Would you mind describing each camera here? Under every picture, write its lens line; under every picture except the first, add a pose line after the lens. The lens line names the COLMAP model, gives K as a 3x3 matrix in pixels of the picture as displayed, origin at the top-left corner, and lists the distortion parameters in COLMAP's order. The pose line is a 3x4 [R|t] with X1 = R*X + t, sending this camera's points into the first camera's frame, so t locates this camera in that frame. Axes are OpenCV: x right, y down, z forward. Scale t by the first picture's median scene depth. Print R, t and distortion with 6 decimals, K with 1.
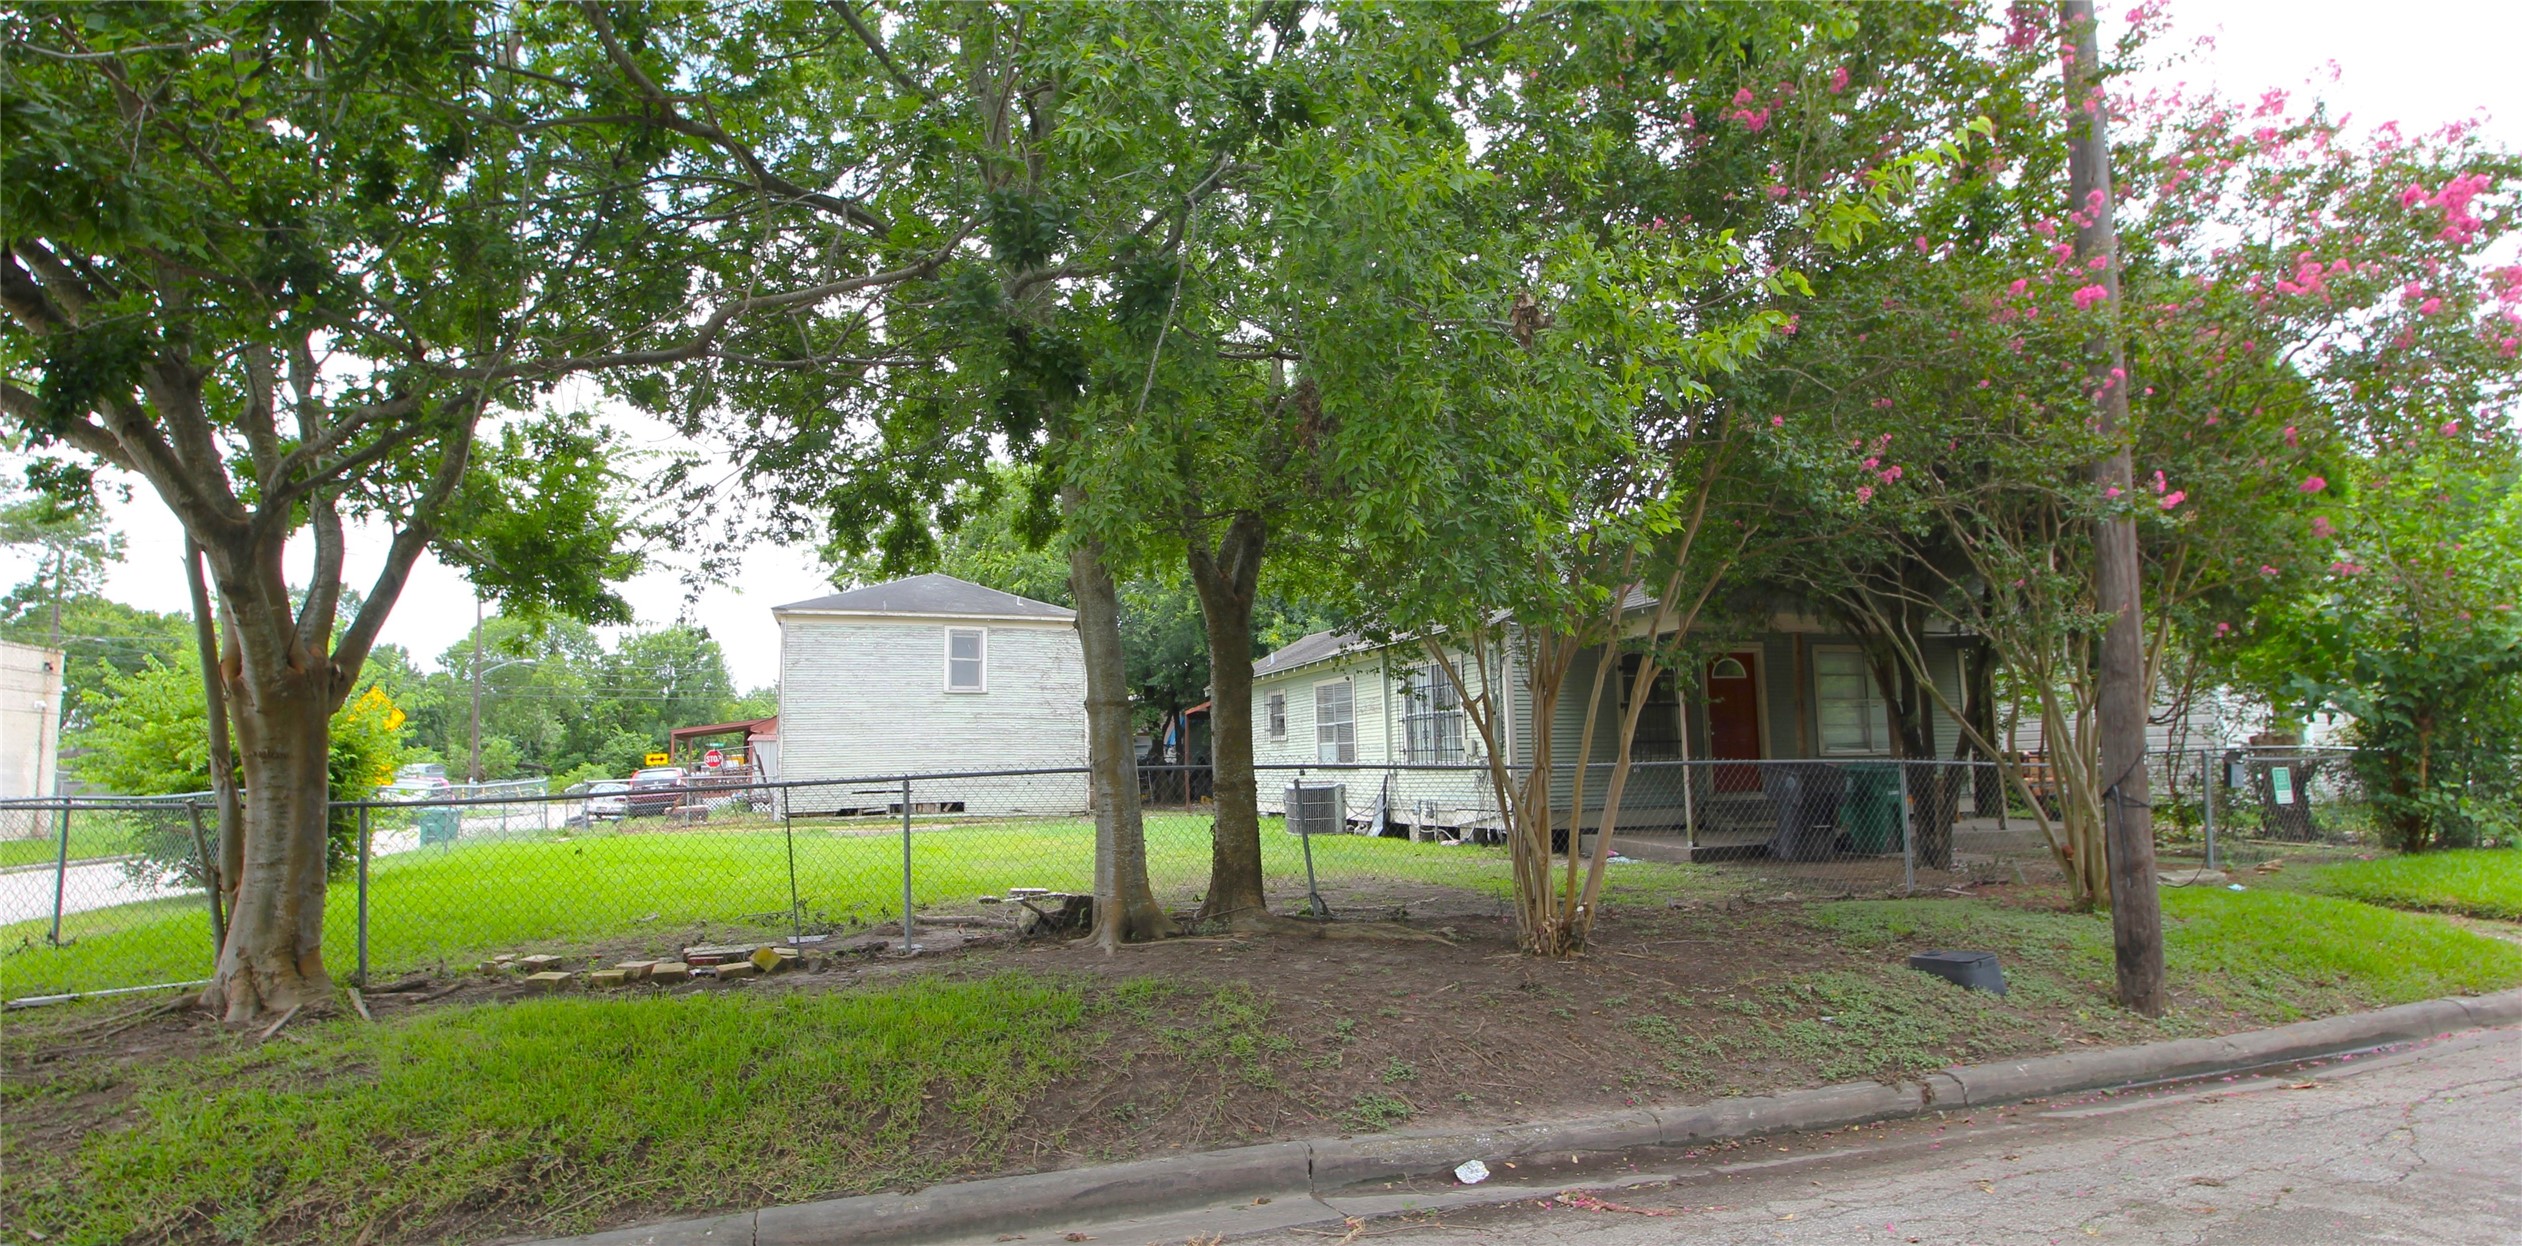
lens RADIAL K [[1113.5, 0, 1261.0], [0, 1113.5, 623.0], [0, 0, 1]] dist [-0.000964, -0.000021]
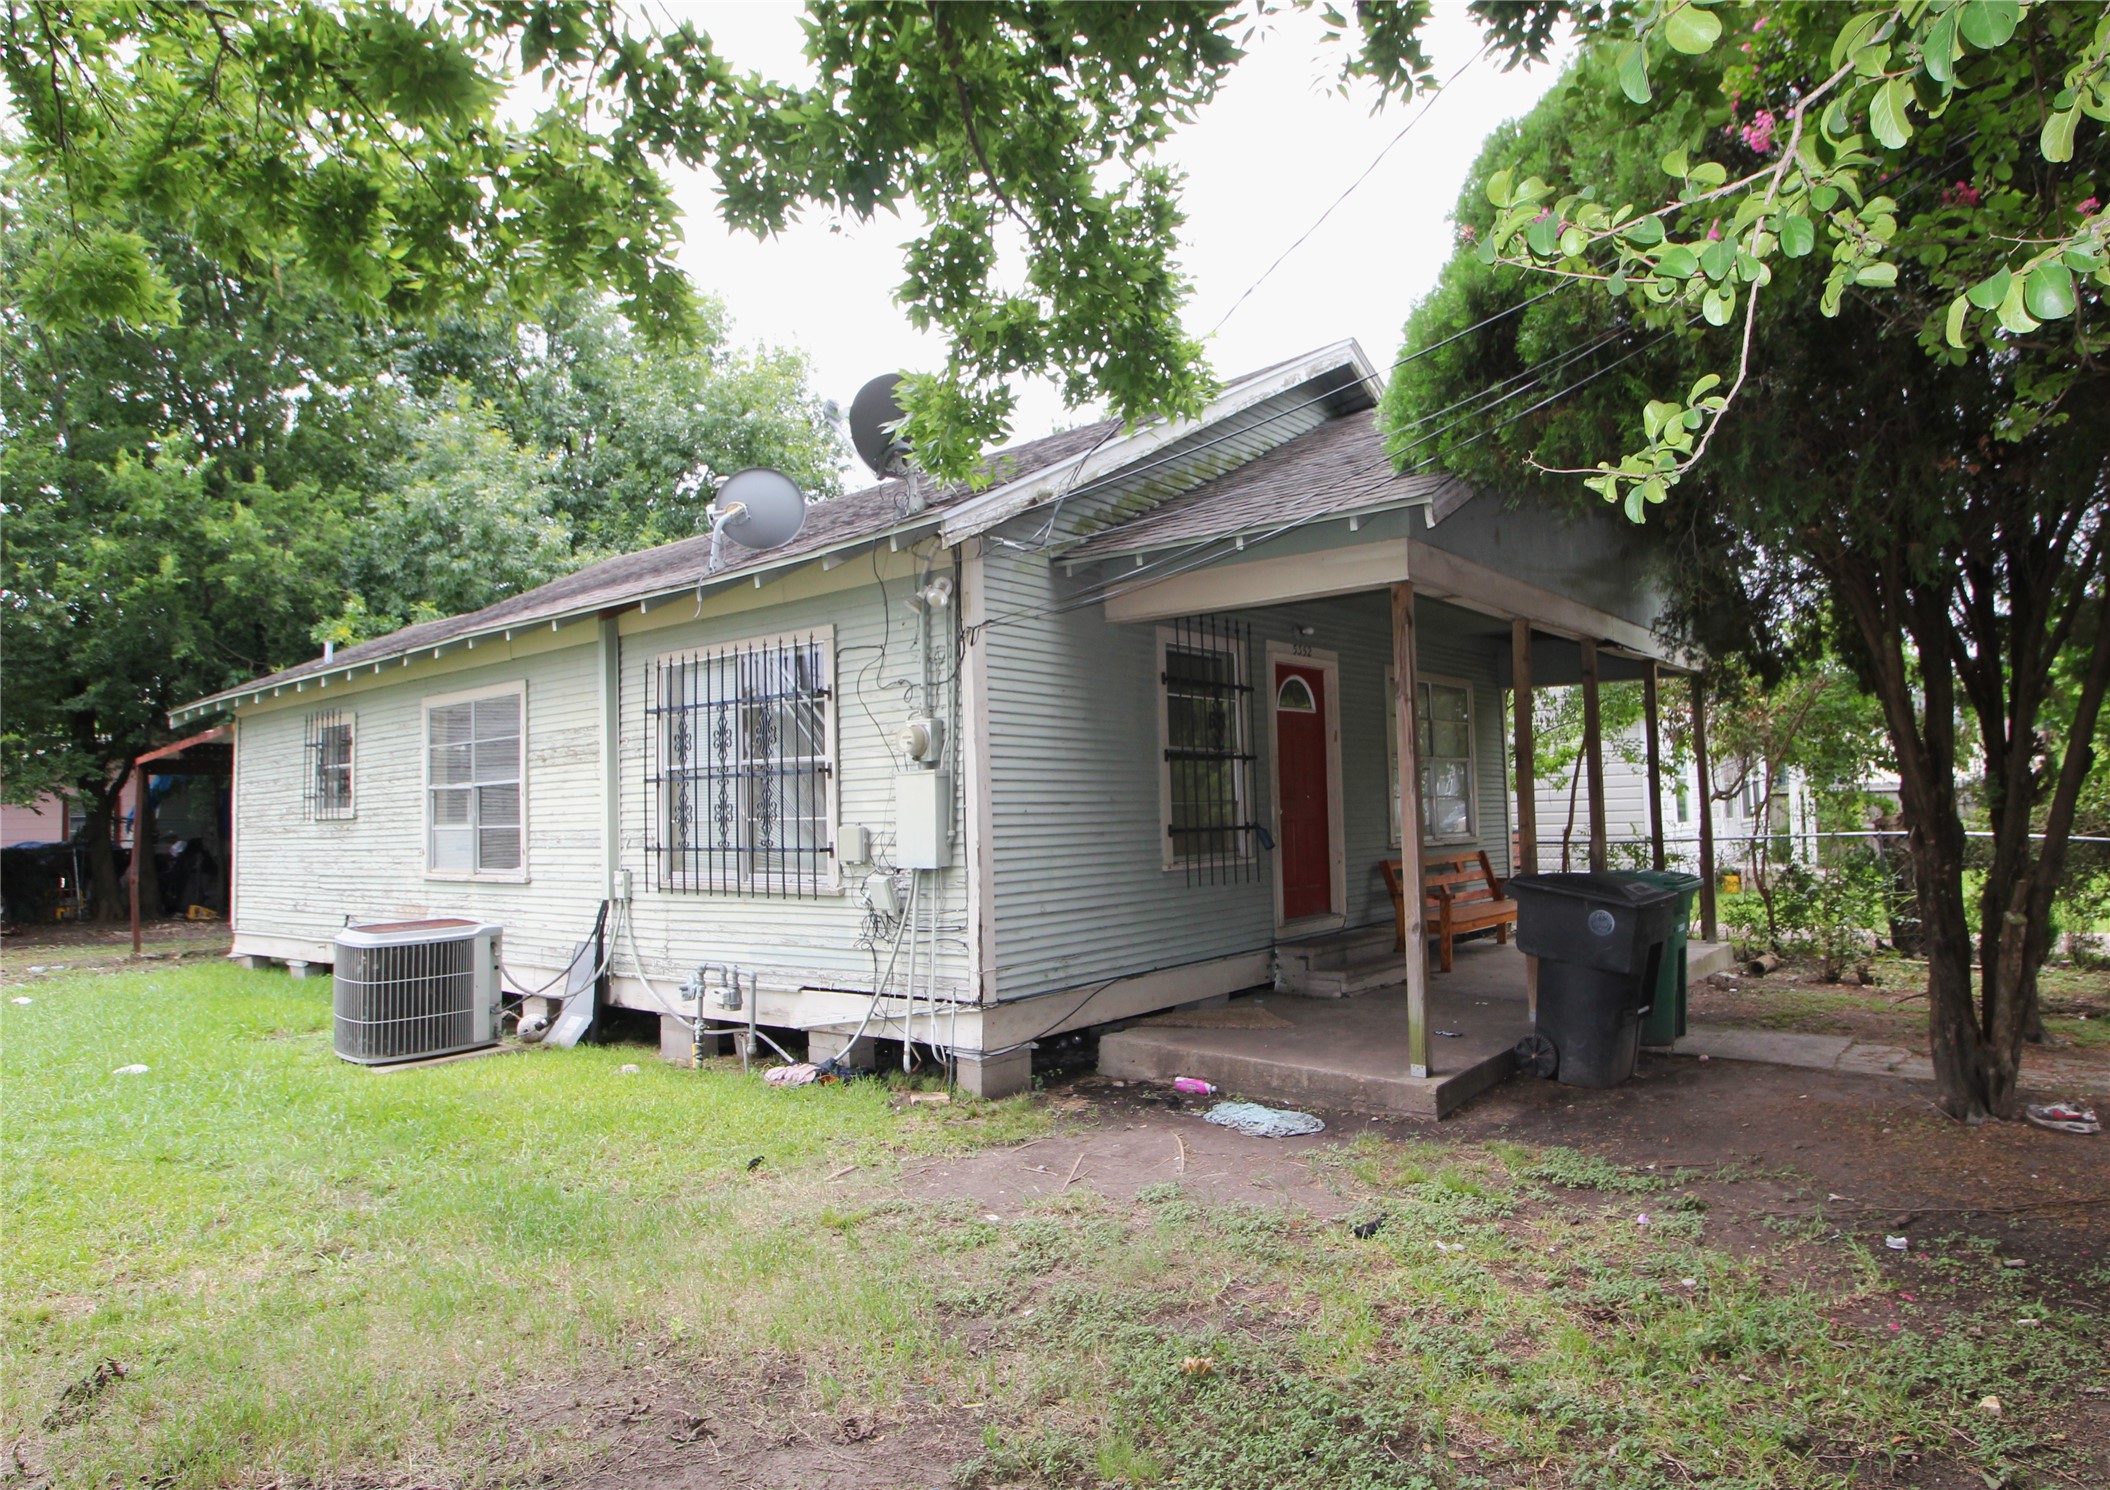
lens RADIAL K [[1190.8, 0, 1055.0], [0, 1190.8, 745.0], [0, 0, 1]] dist [0.003927, -0.000029]
pose [[0.855269, 0.029363, 0.517351, 0.016901], [-0.056773, 0.997693, 0.037231, 0.042971], [-0.515064, -0.061214, 0.854963, 0.467854]]
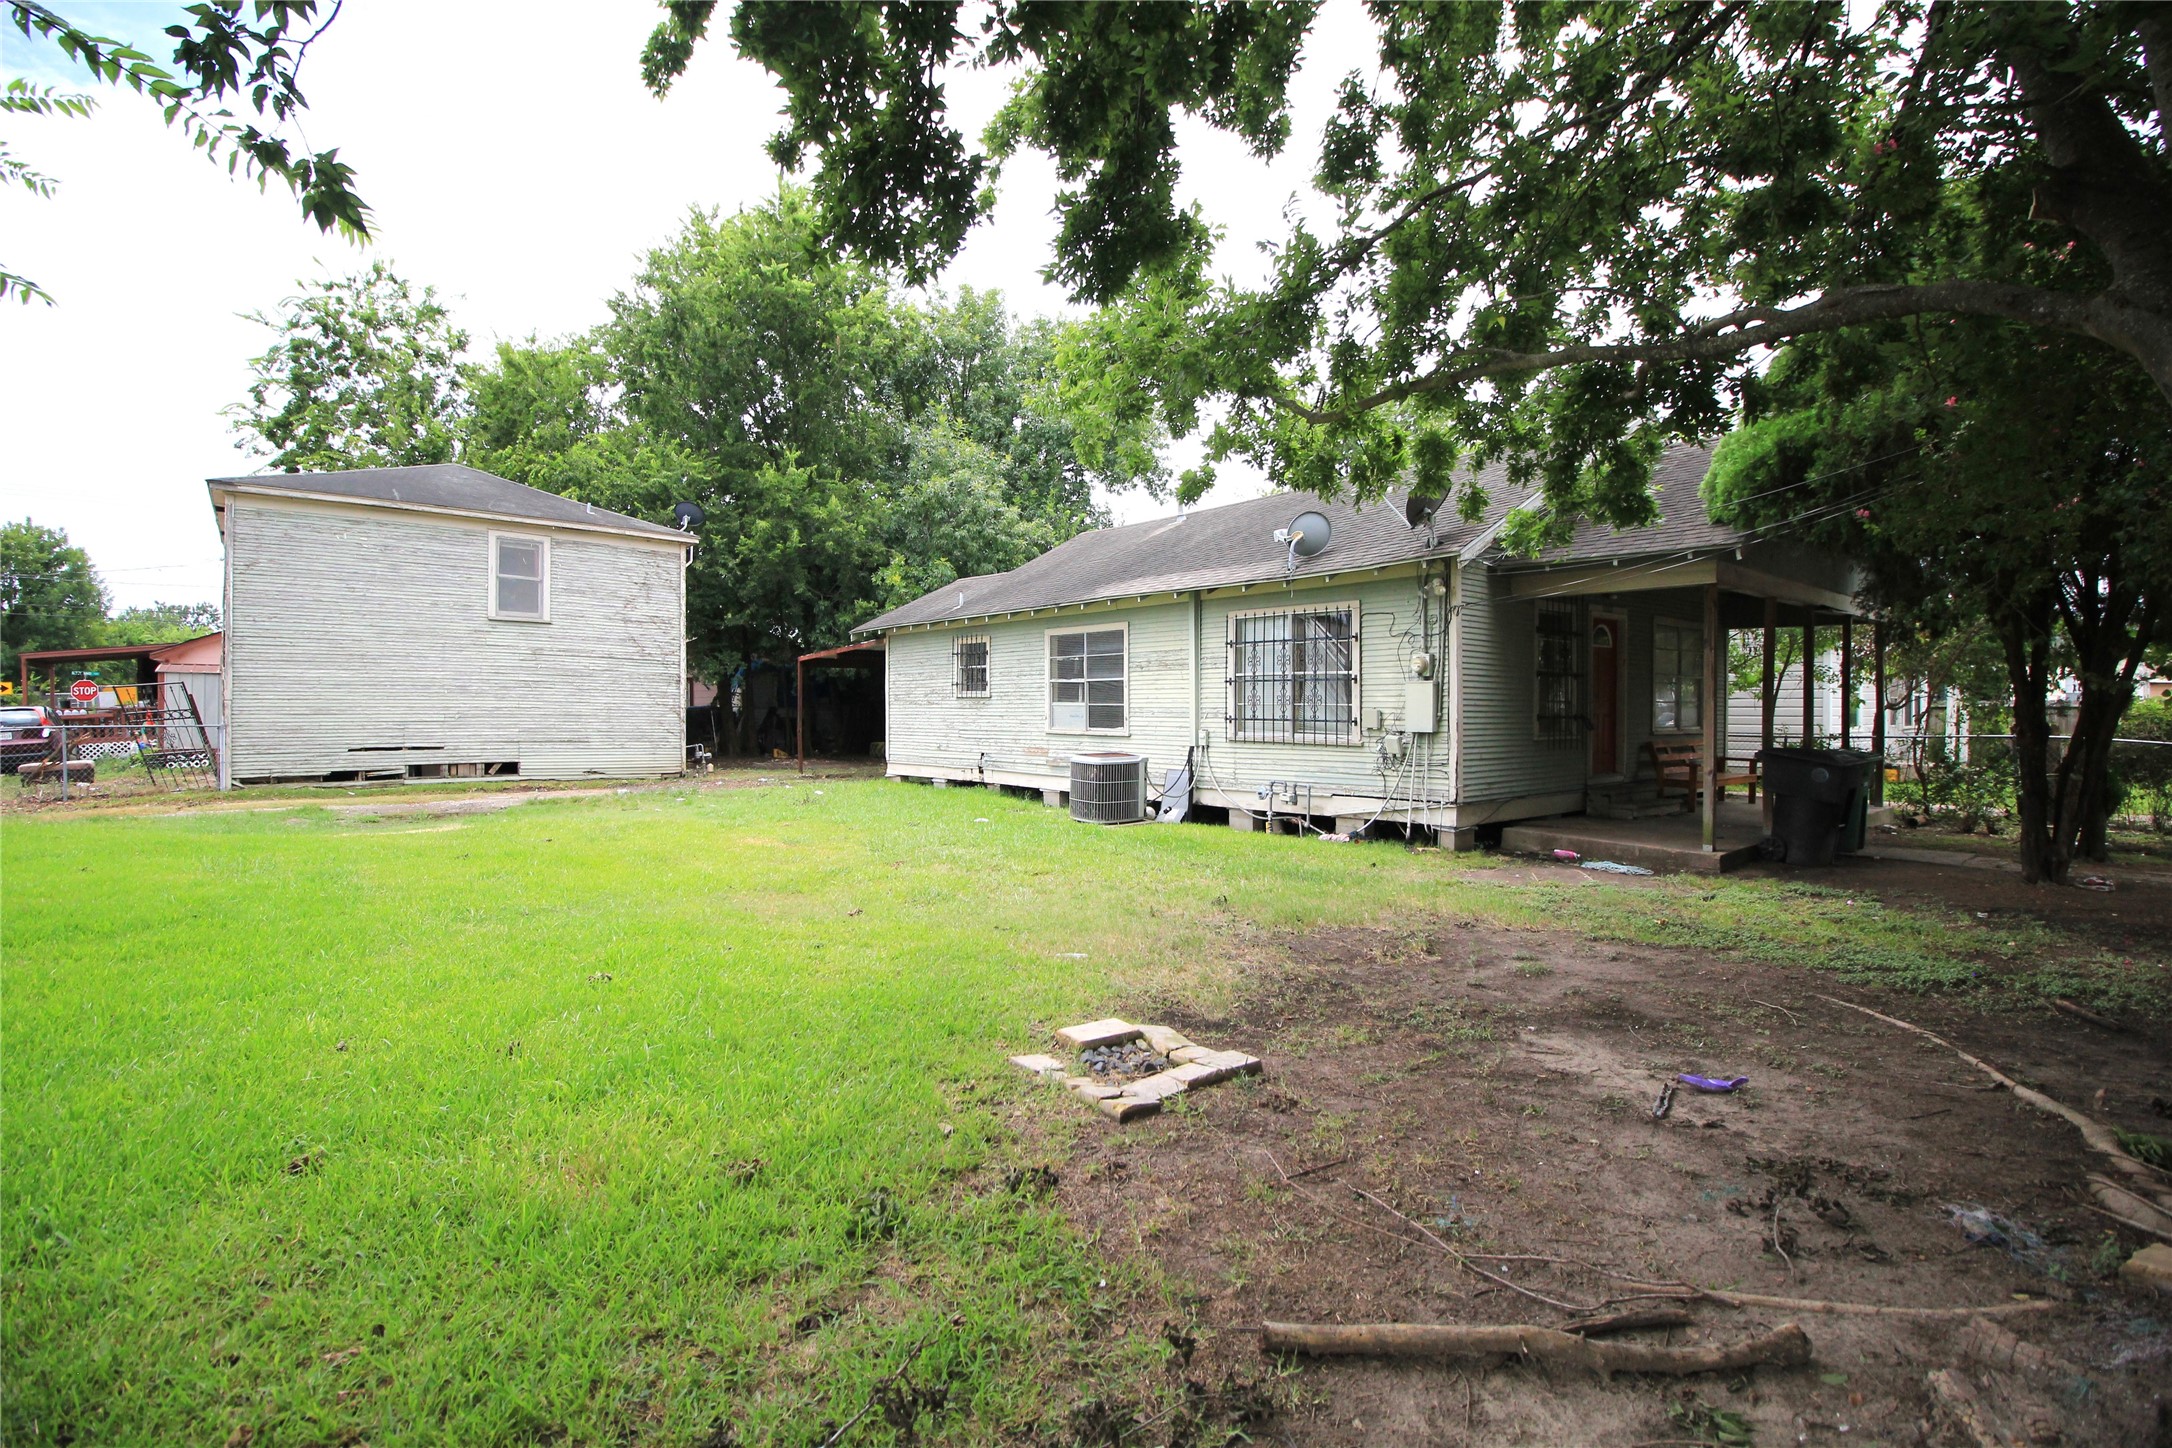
lens RADIAL K [[956.2, 0, 1080.3], [0, 956.2, 712.8], [0, 0, 1]] dist [0.013595, -0.016936]
pose [[0.935959, 0.021932, 0.351424, -0.195959], [-0.066255, 0.991200, 0.114600, 0.034934], [-0.345818, -0.130545, 0.929176, 0.356812]]
